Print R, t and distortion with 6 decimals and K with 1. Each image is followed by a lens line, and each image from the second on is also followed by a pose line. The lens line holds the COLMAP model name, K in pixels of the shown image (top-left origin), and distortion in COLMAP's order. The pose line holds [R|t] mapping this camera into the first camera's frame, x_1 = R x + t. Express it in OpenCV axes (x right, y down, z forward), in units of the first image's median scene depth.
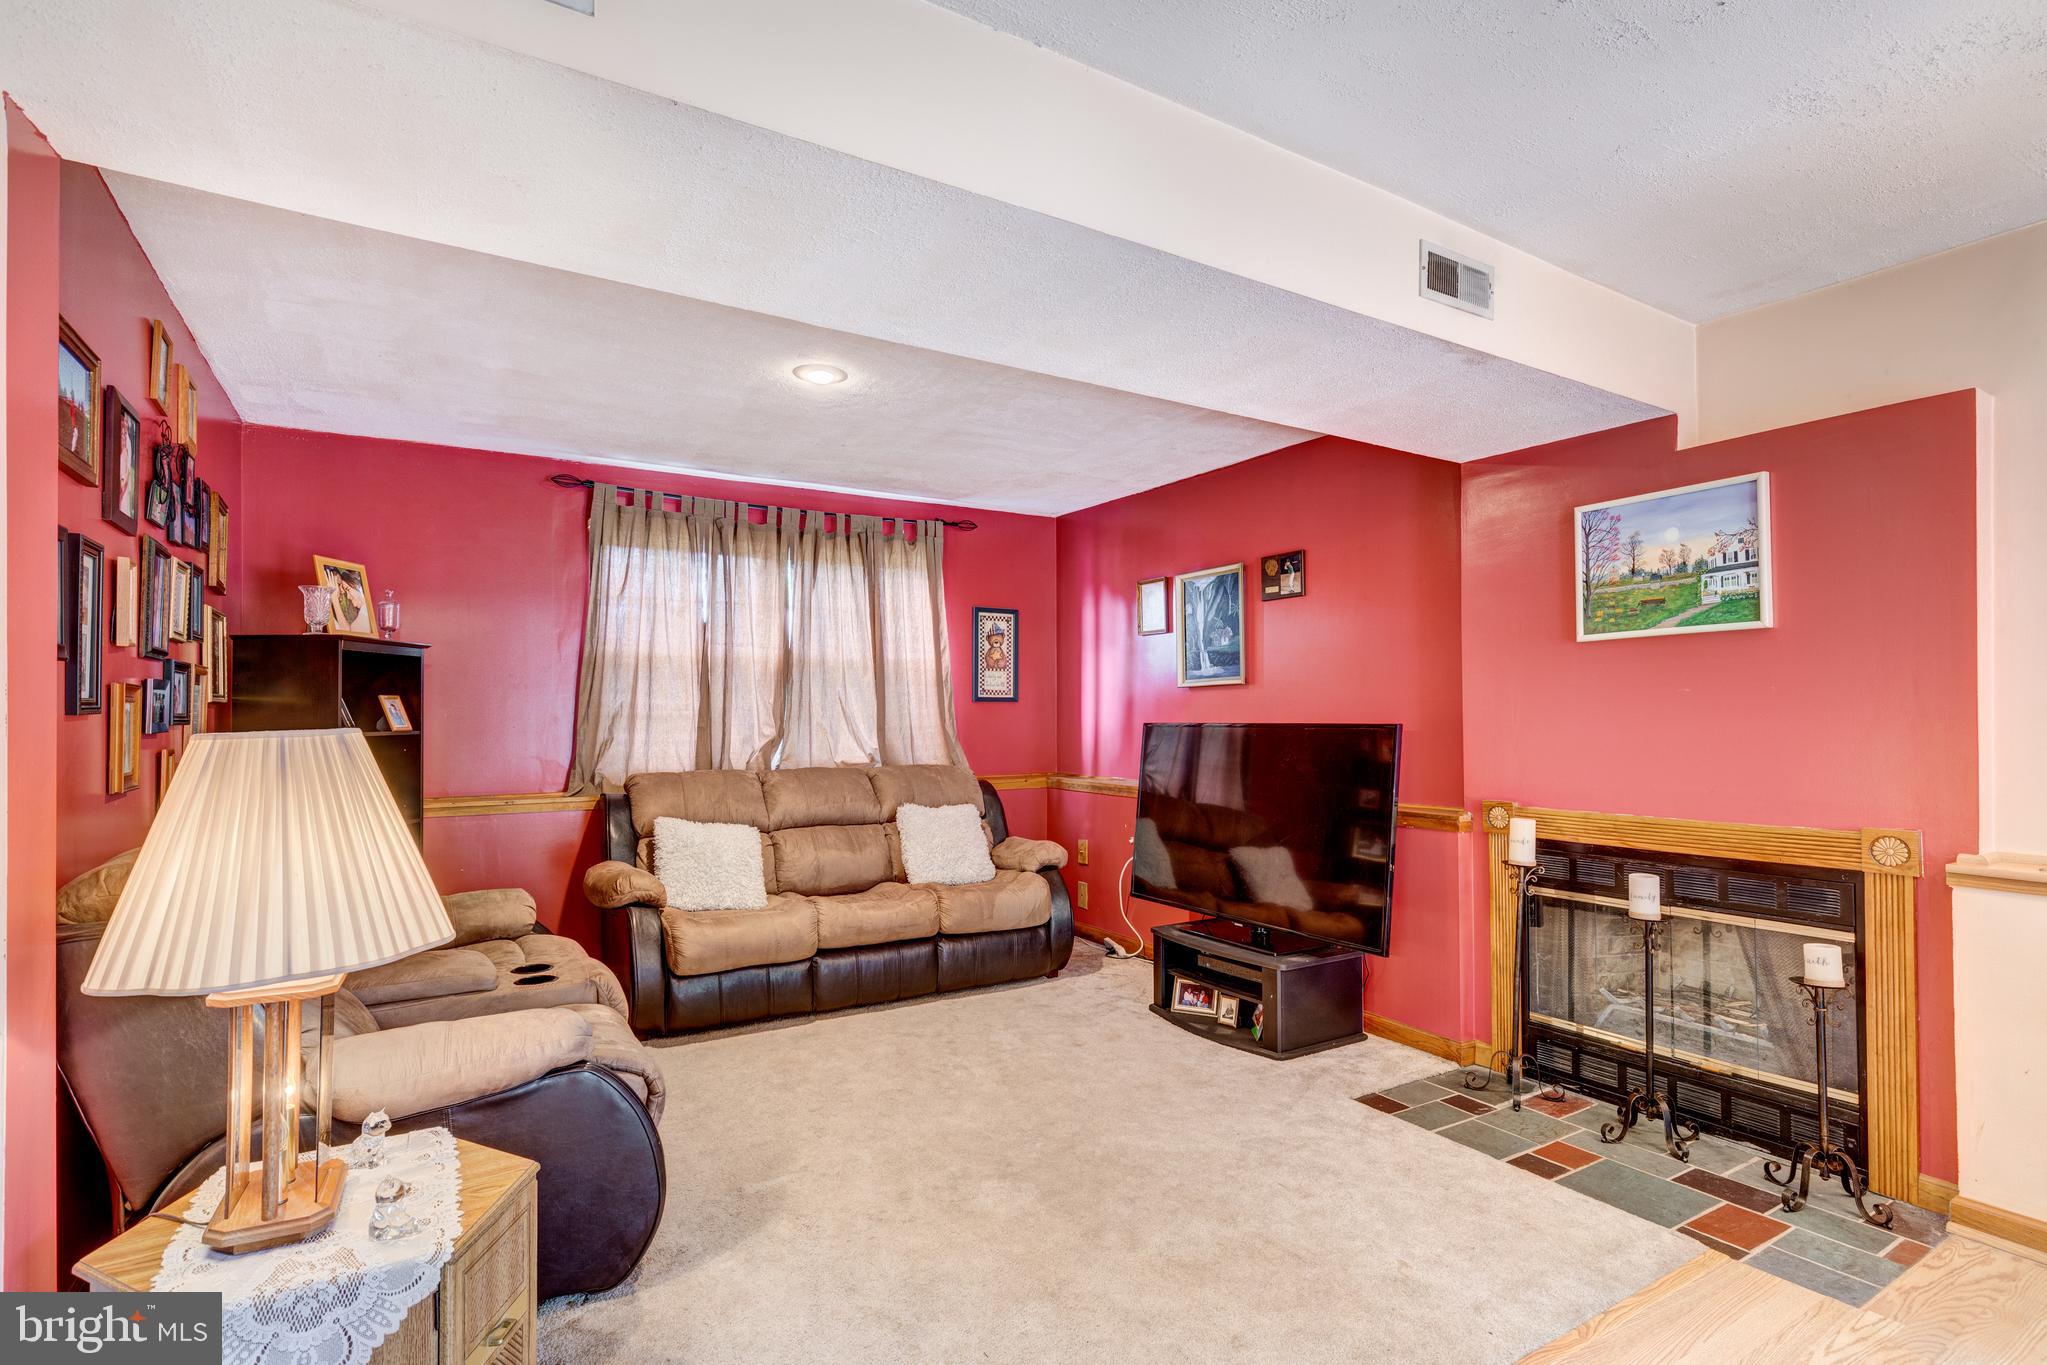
lens RADIAL K [[1060.1, 0, 1025.6], [0, 1060.1, 688.6], [0, 0, 1]] dist [0.000238, -0.000220]
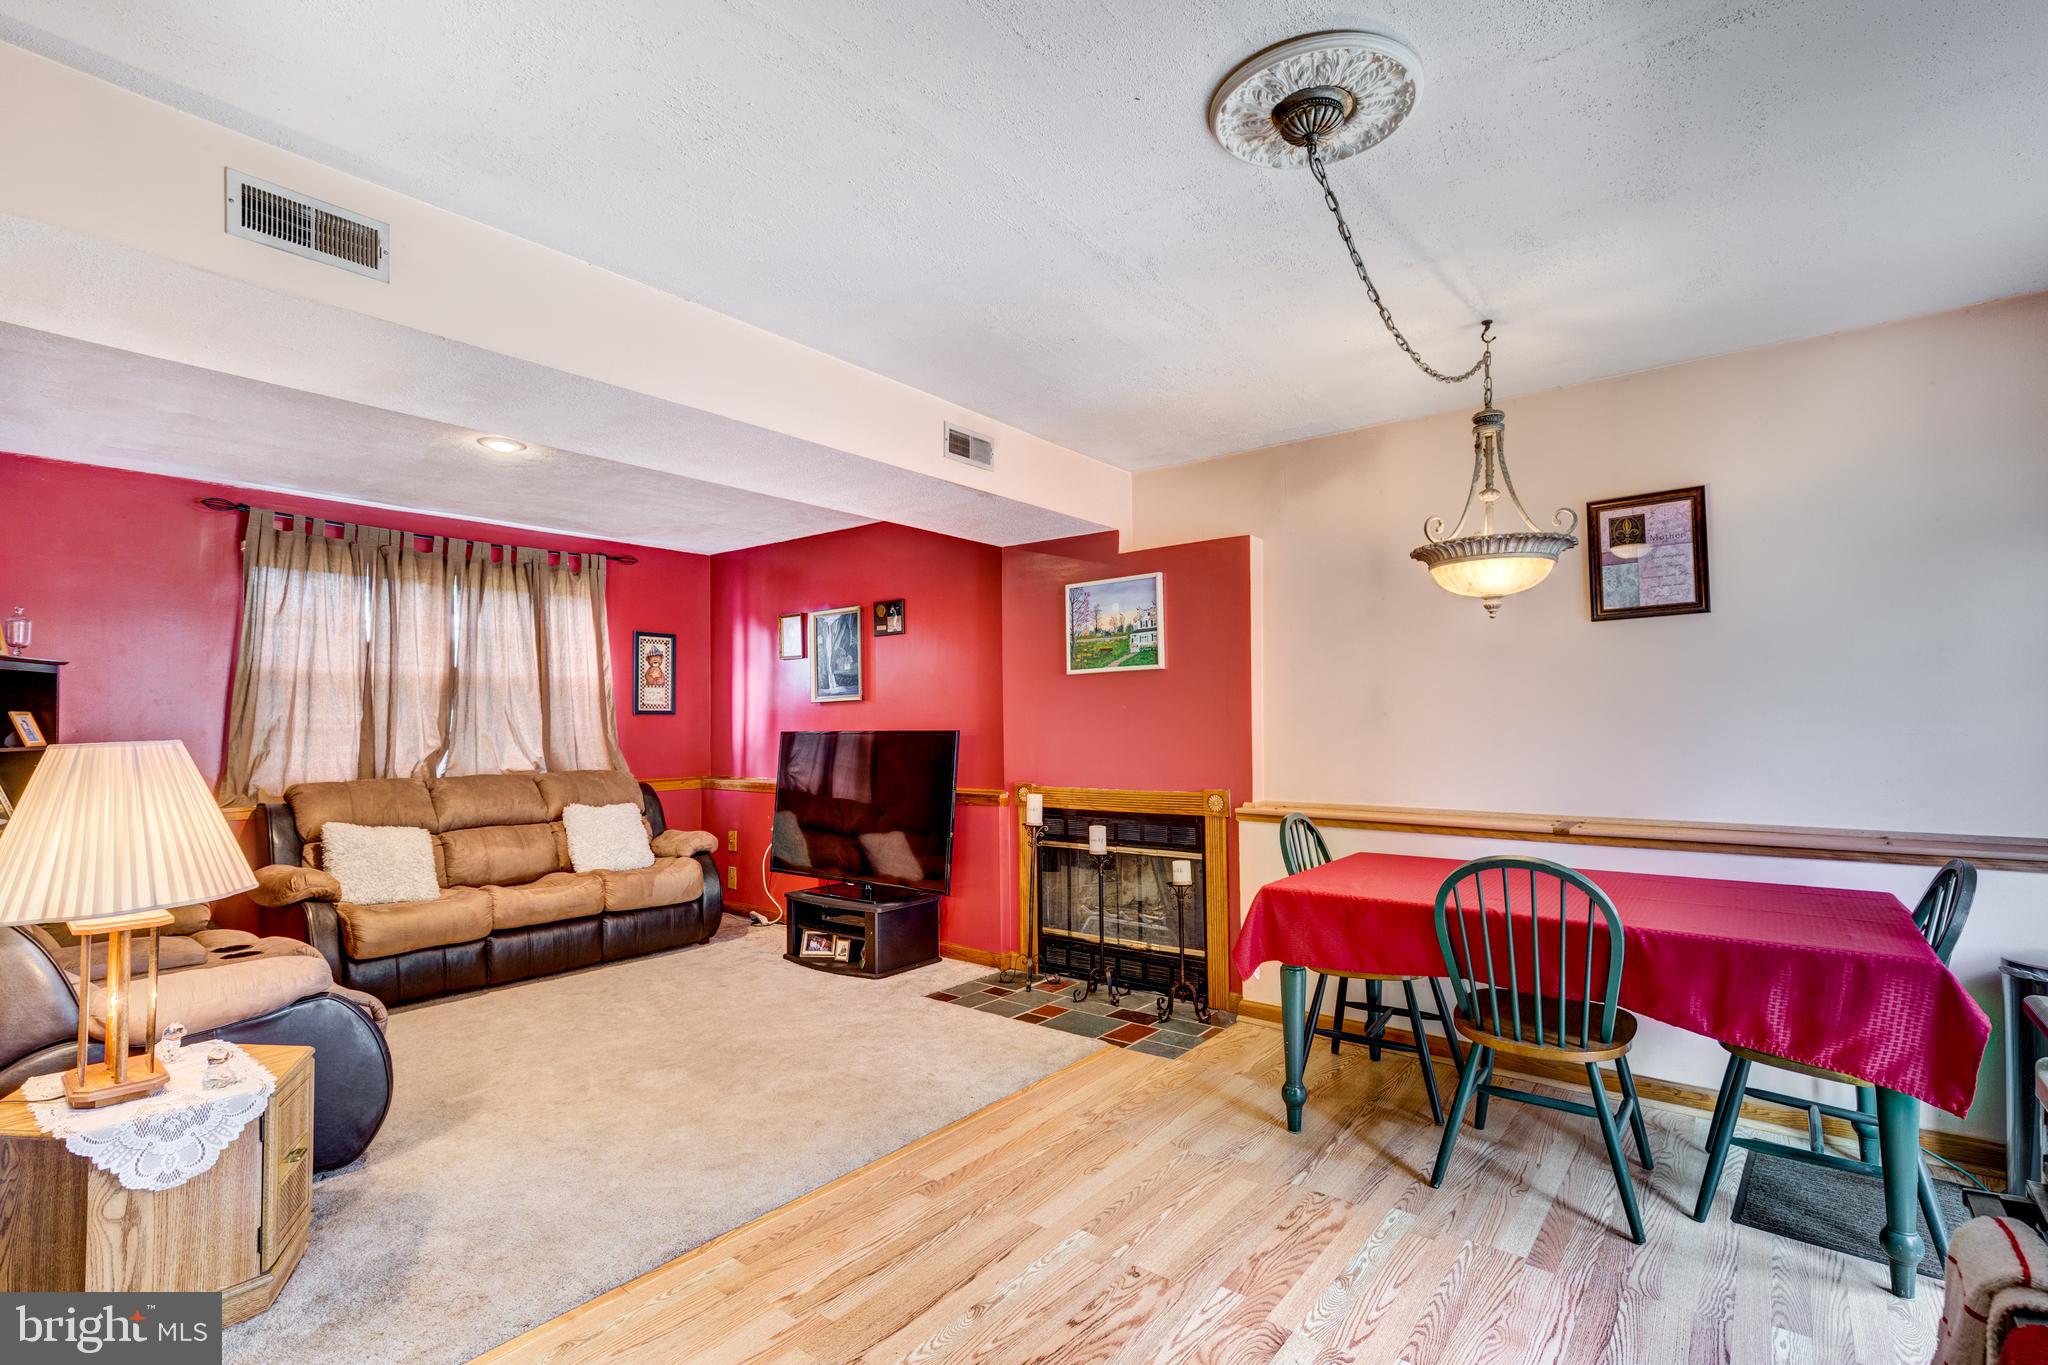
lens RADIAL K [[922.4, 0, 974.9], [0, 922.4, 695.4], [0, 0, 1]] dist [0.004295, -0.000974]
pose [[0.953427, 0.002490, 0.301613, 0.002253], [-0.000422, 0.999976, -0.006921, -0.004114], [-0.301623, 0.006472, 0.953405, -0.149122]]
